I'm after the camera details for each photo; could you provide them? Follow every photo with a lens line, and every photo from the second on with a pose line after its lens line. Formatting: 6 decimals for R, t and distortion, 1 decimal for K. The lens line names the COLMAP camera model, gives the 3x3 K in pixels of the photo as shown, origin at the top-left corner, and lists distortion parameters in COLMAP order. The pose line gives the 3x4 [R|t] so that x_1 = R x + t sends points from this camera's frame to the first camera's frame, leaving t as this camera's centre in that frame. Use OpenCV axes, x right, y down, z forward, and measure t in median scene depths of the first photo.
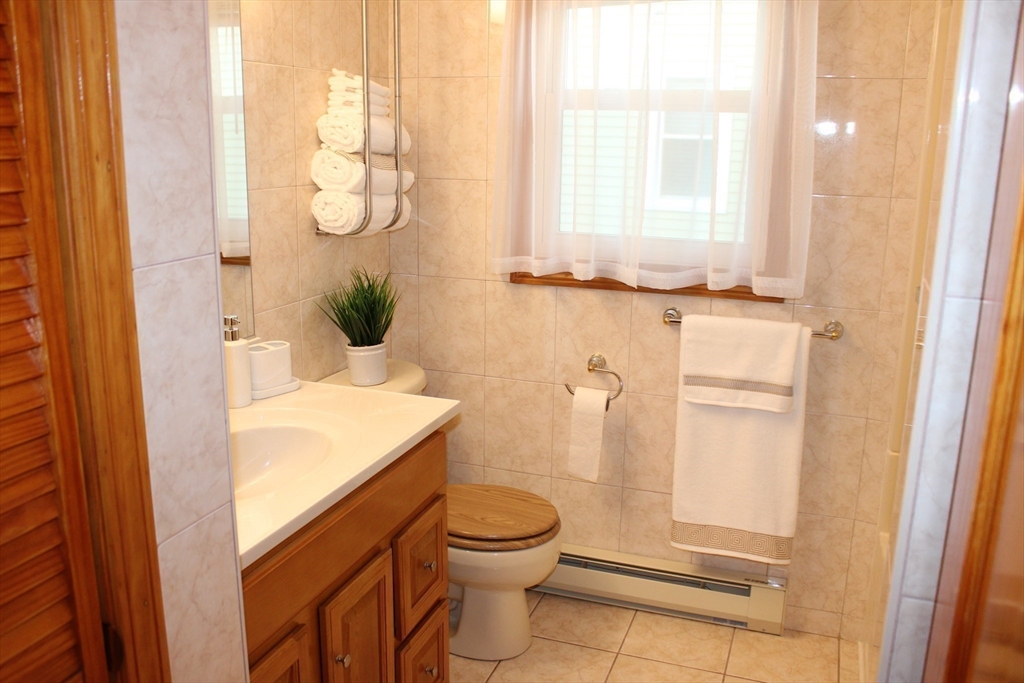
lens RADIAL K [[838.6, 0, 512.0], [0, 838.6, 341.5], [0, 0, 1]] dist [-0.174185, 0.163037]
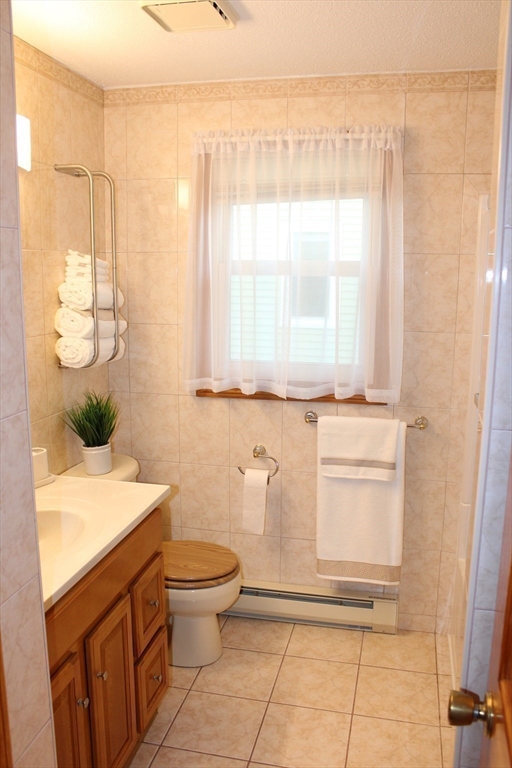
lens RADIAL K [[628.9, 0, 260.1], [0, 628.9, 393.5], [0, 0, 1]] dist [-0.174185, 0.163037]
pose [[0.991387, -0.030947, 0.127252, -0.033910], [0.036454, 0.998487, -0.041170, -0.030857], [-0.125786, 0.045454, 0.991016, -0.069512]]
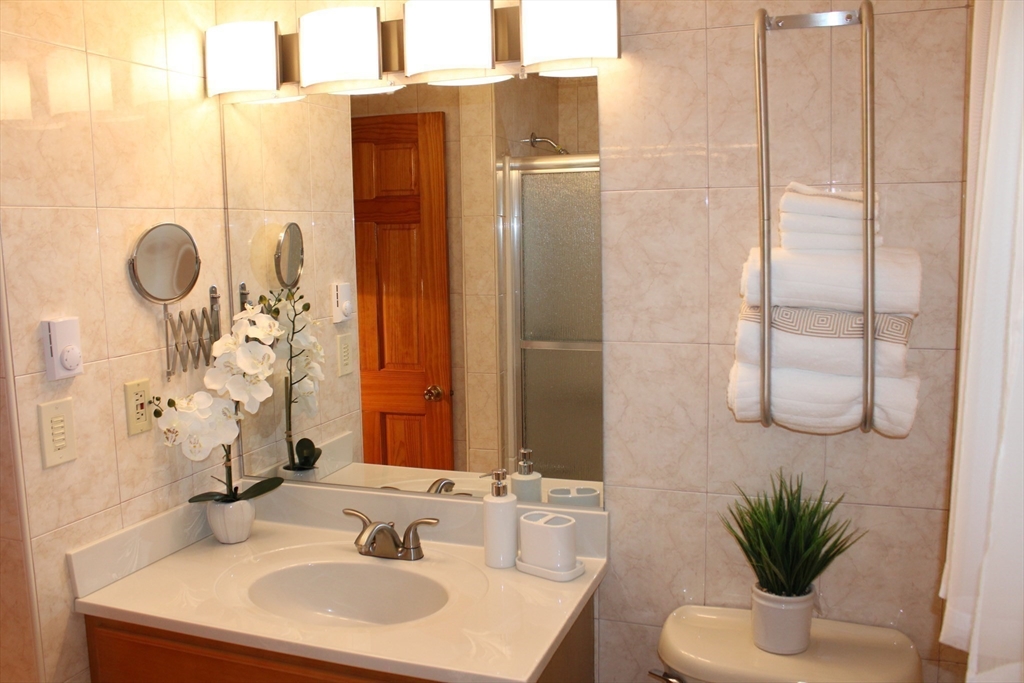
lens RADIAL K [[838.6, 0, 512.0], [0, 838.6, 341.5], [0, 0, 1]] dist [-0.174185, 0.163037]
pose [[0.025874, 0.106828, -0.993941, 0.456184], [-0.219023, 0.970722, 0.098631, -0.210855], [0.975377, 0.215144, 0.048515, 0.734601]]
